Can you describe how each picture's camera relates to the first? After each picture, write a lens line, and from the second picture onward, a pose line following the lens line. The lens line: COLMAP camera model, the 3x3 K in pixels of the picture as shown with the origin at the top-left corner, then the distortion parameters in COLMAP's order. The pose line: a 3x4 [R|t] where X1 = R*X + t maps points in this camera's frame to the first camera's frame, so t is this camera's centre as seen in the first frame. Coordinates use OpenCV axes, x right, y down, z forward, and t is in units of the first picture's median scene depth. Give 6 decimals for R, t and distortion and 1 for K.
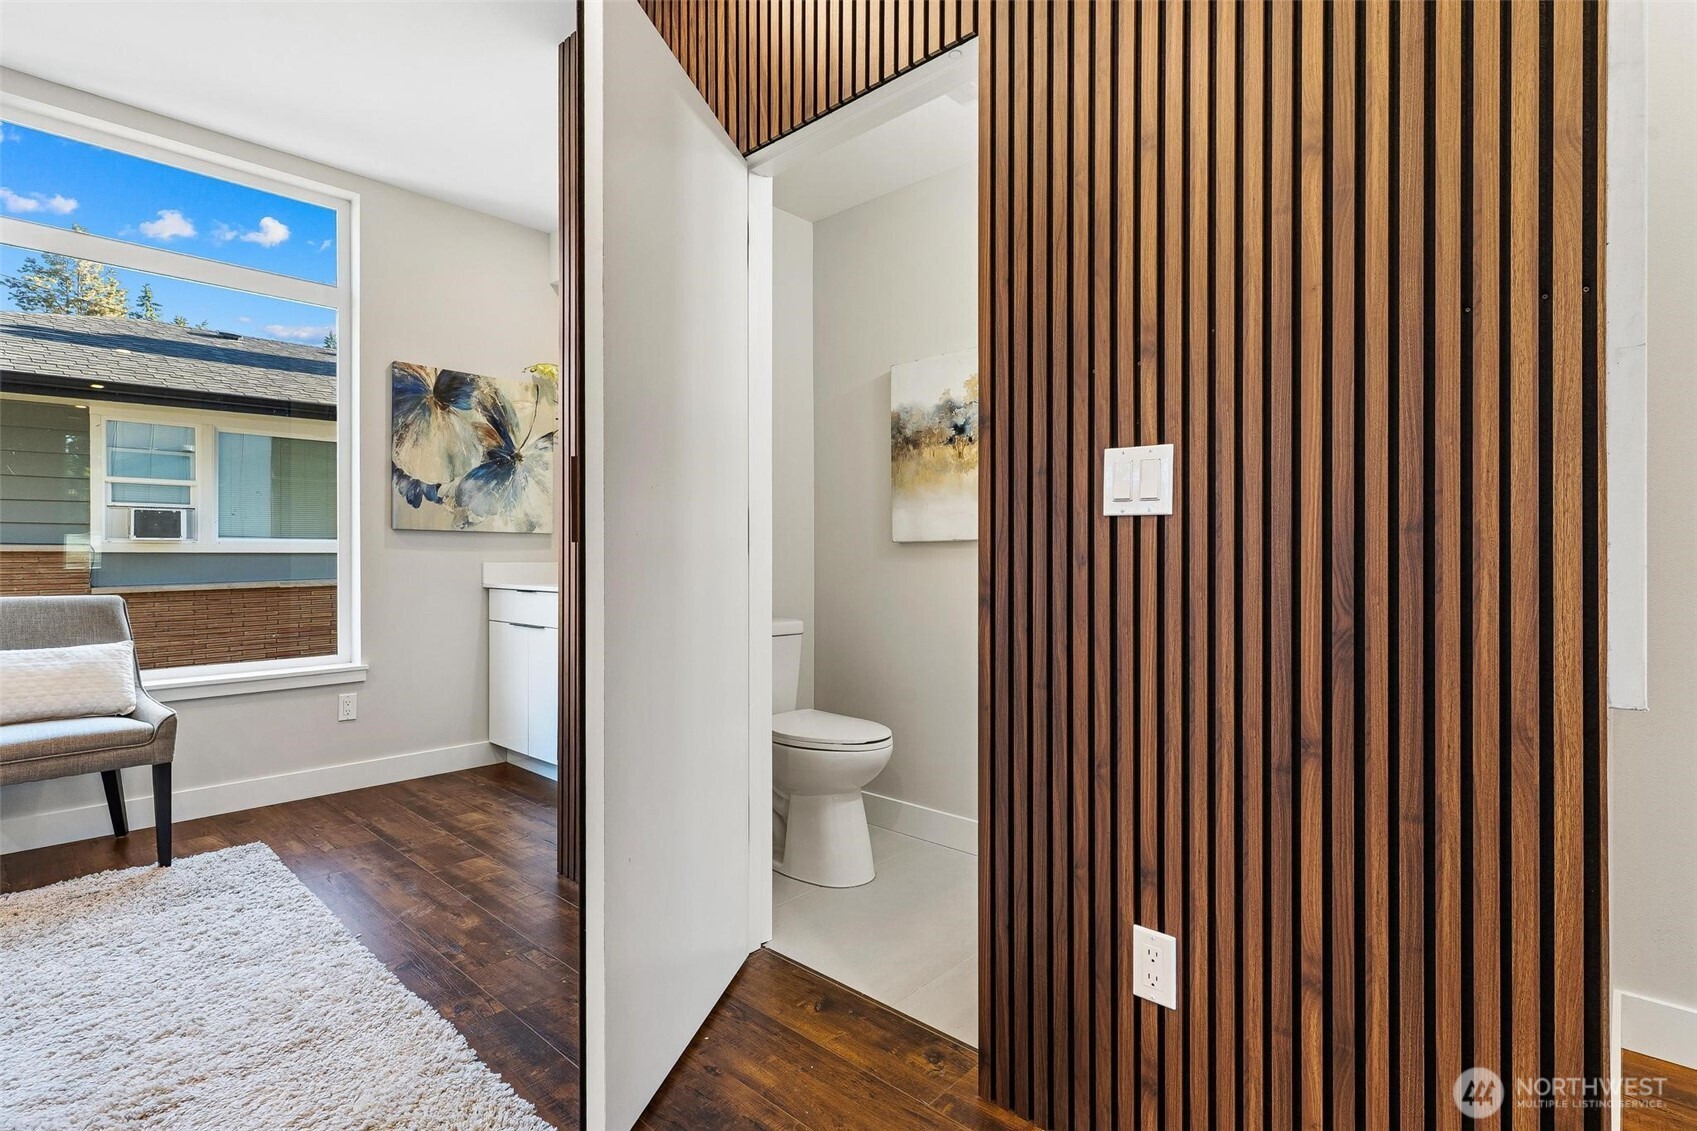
lens RADIAL K [[799.0, 0, 865.5], [0, 799.0, 557.3], [0, 0, 1]] dist [0.006131, 0.000287]
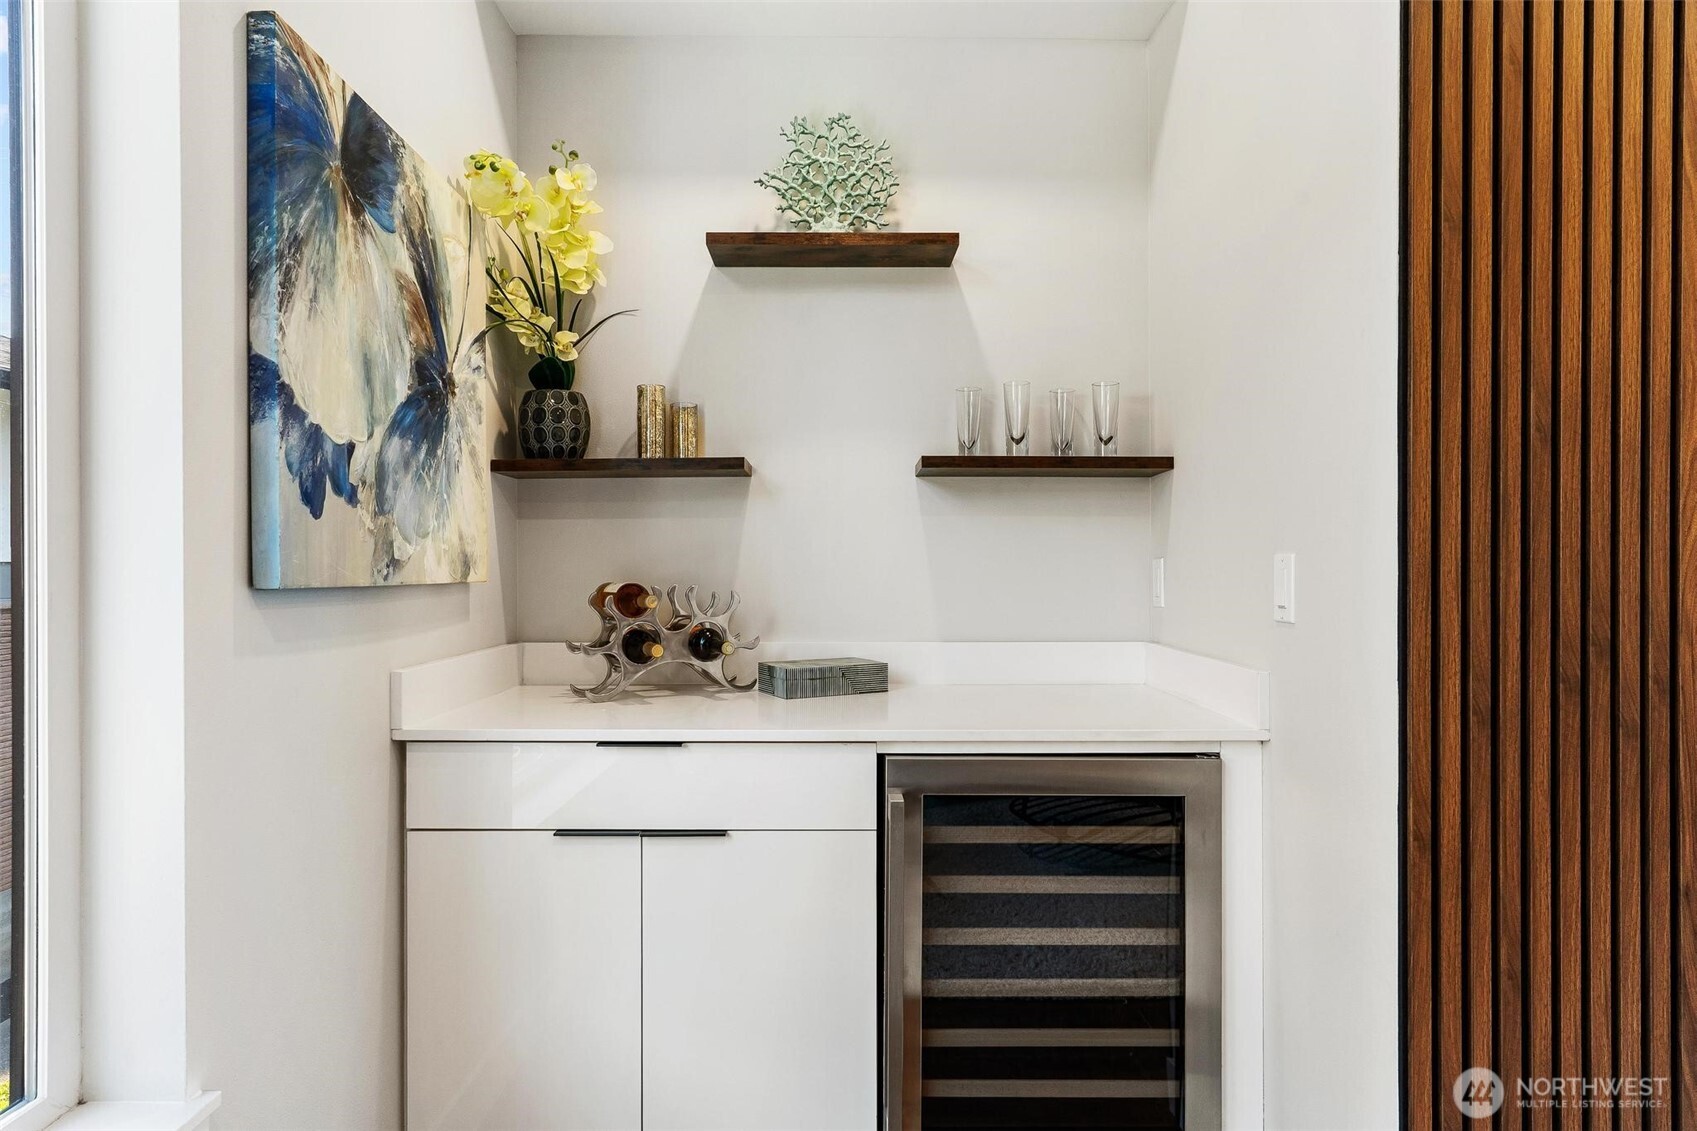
lens RADIAL K [[917.0, 0, 847.6], [0, 917.0, 567.0], [0, 0, 1]] dist [-0.006460, 0.004517]
pose [[0.743182, -0.004670, 0.669073, -0.618505], [0.001278, 0.999984, 0.005561, -0.042927], [-0.669088, -0.003278, 0.743176, 0.579910]]
